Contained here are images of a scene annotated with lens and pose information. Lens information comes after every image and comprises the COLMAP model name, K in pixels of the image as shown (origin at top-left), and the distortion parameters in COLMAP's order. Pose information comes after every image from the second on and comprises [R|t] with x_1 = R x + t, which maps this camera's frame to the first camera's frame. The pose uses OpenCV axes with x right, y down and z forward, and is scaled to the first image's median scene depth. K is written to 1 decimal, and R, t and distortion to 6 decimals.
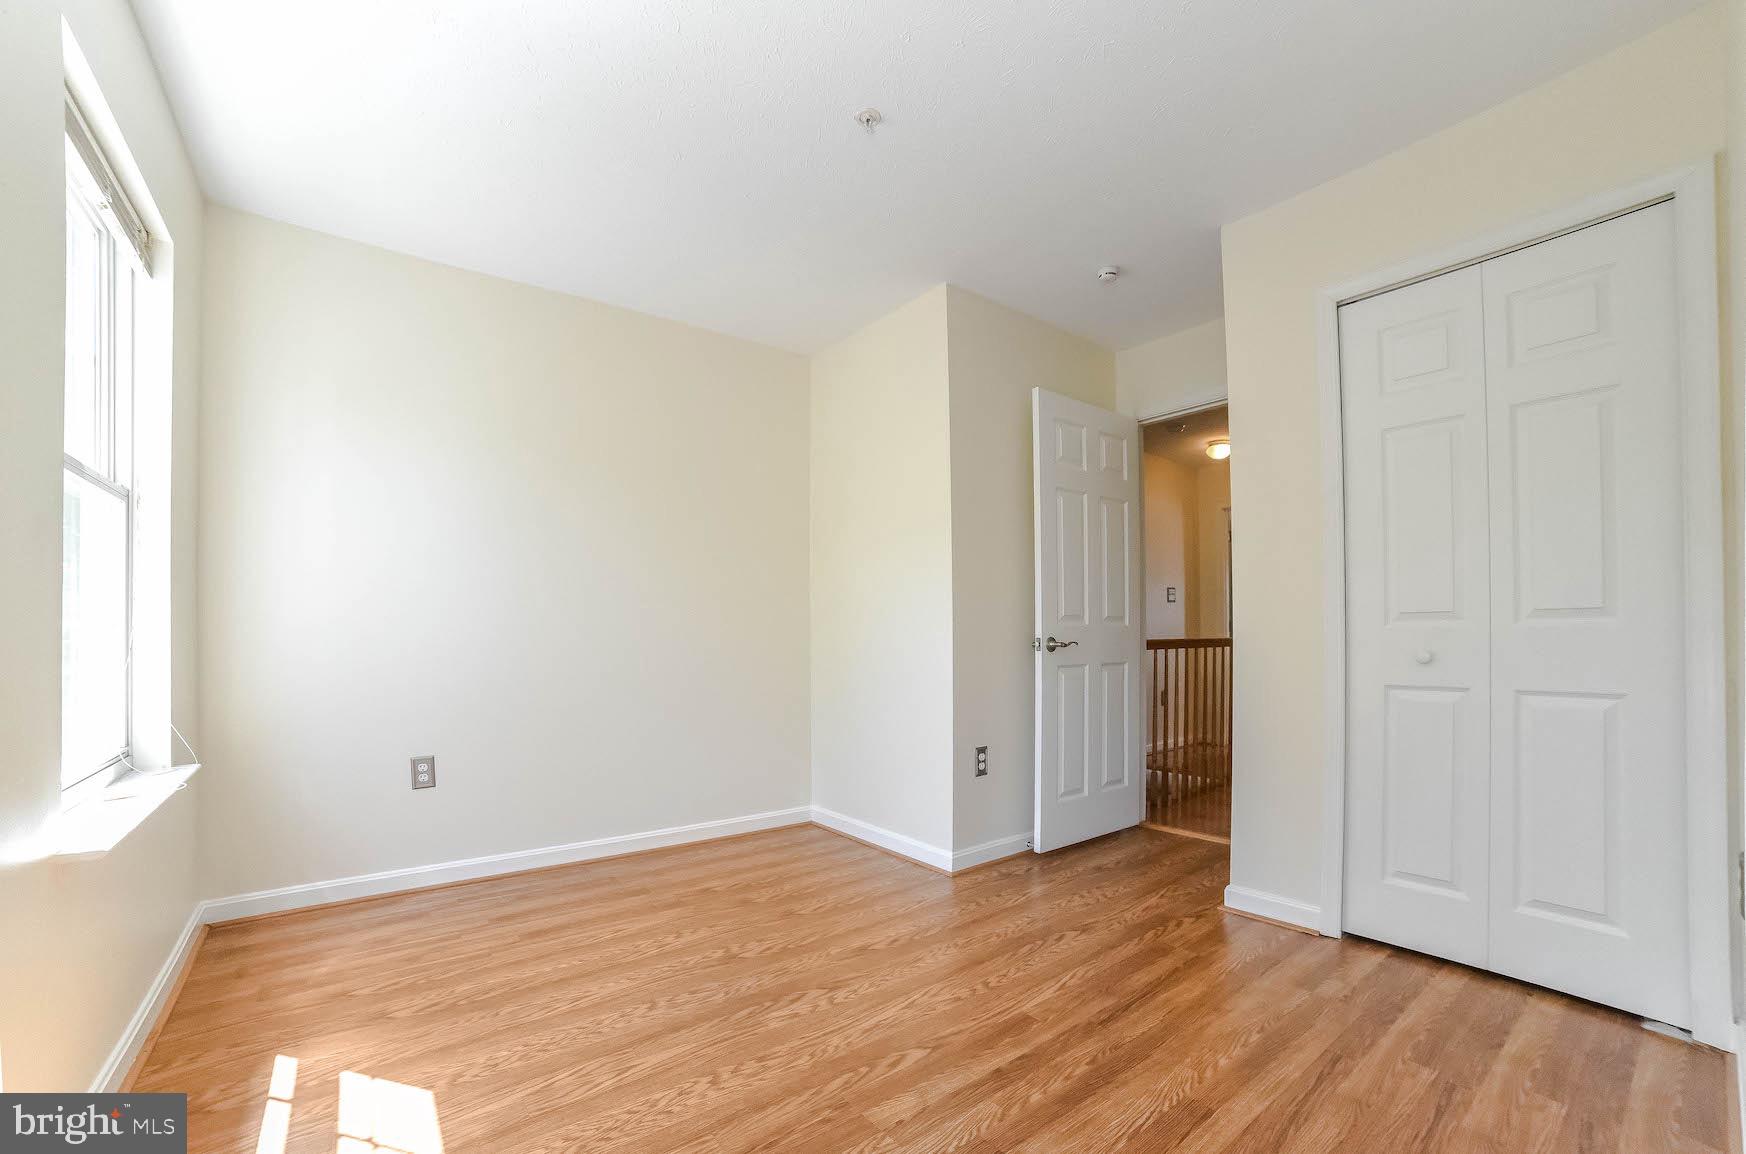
lens RADIAL K [[693.9, 0, 864.1], [0, 693.9, 623.9], [0, 0, 1]] dist [-0.099385, 0.037391]
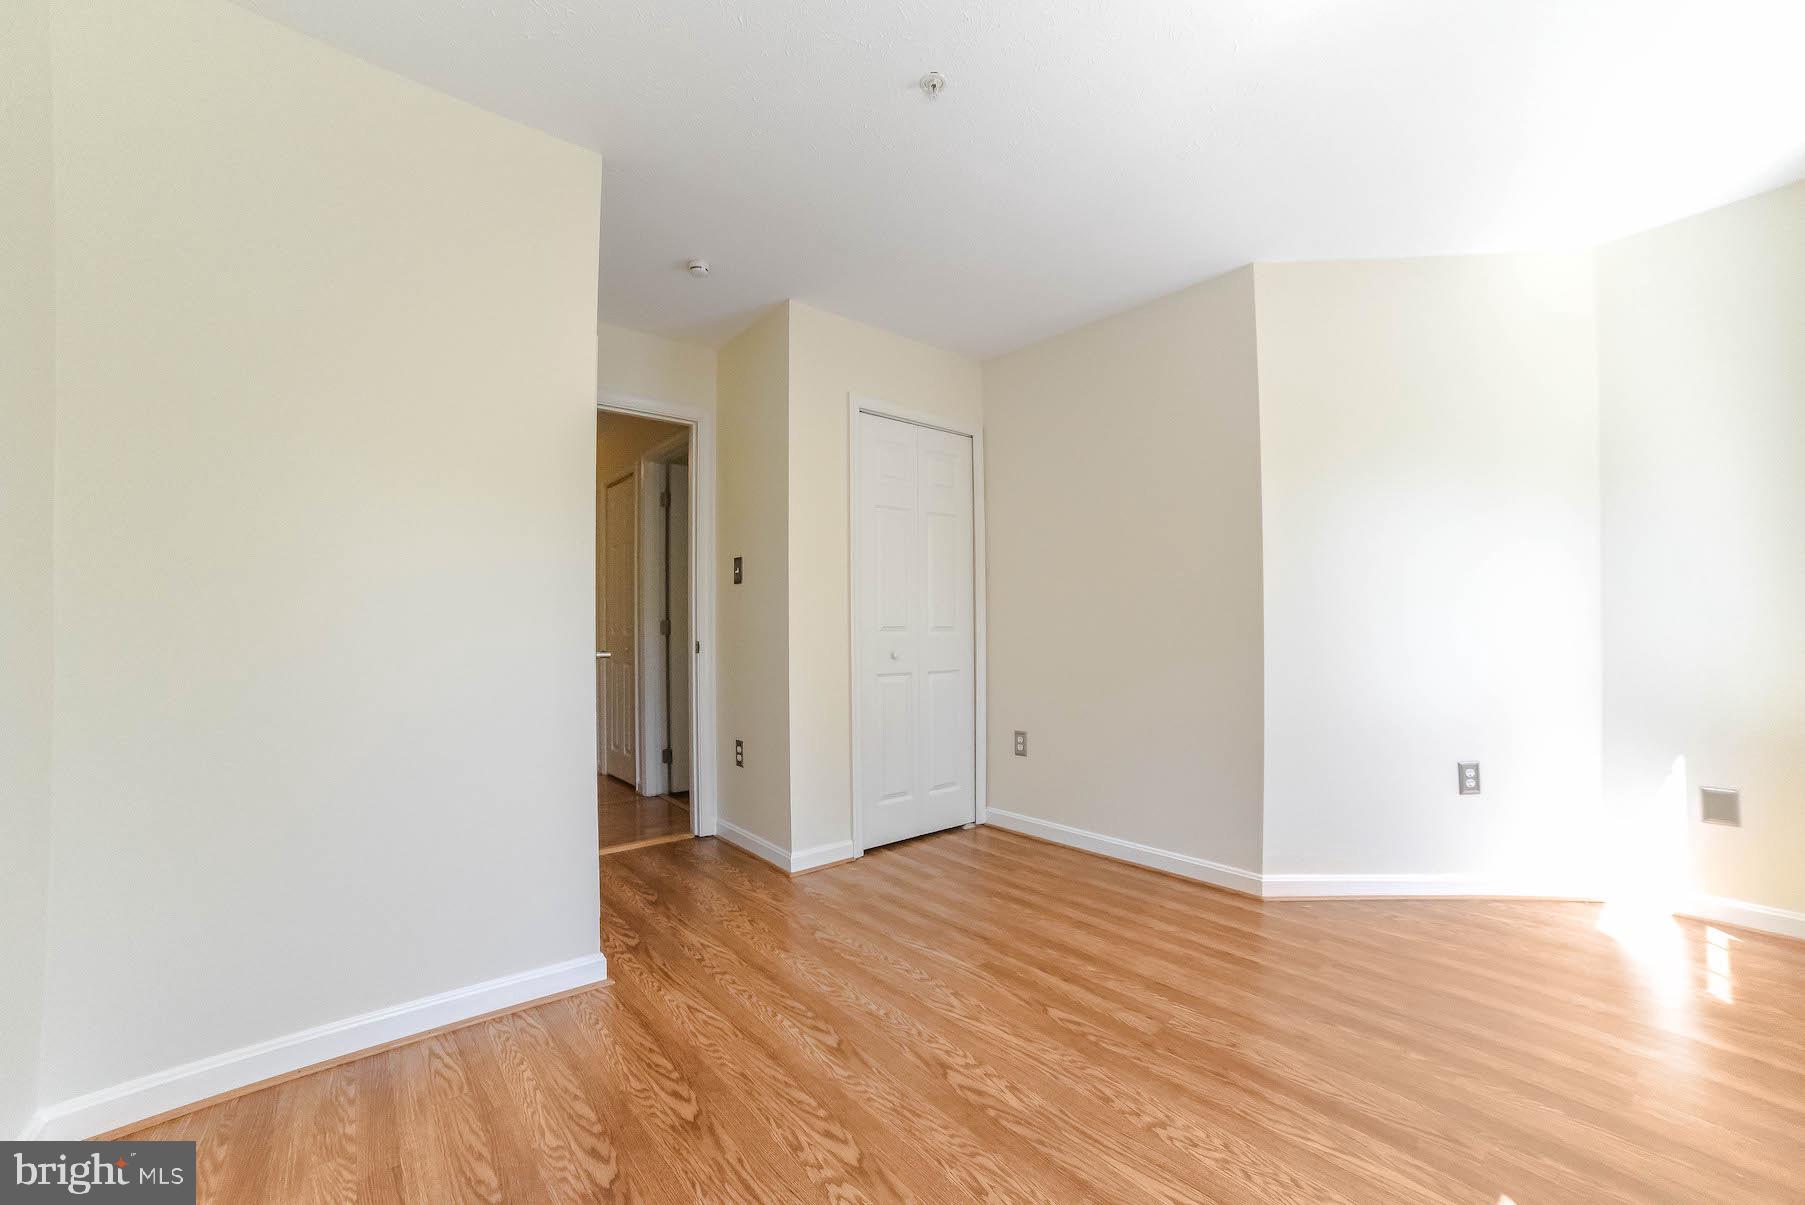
lens RADIAL K [[724.1, 0, 905.5], [0, 724.1, 621.6], [0, 0, 1]] dist [-0.084955, 0.029692]
pose [[-0.047308, 0.019758, 0.998685, -0.984305], [-0.012477, 0.999715, -0.020369, 0.006158], [-0.998802, -0.013424, -0.047048, 1.166661]]
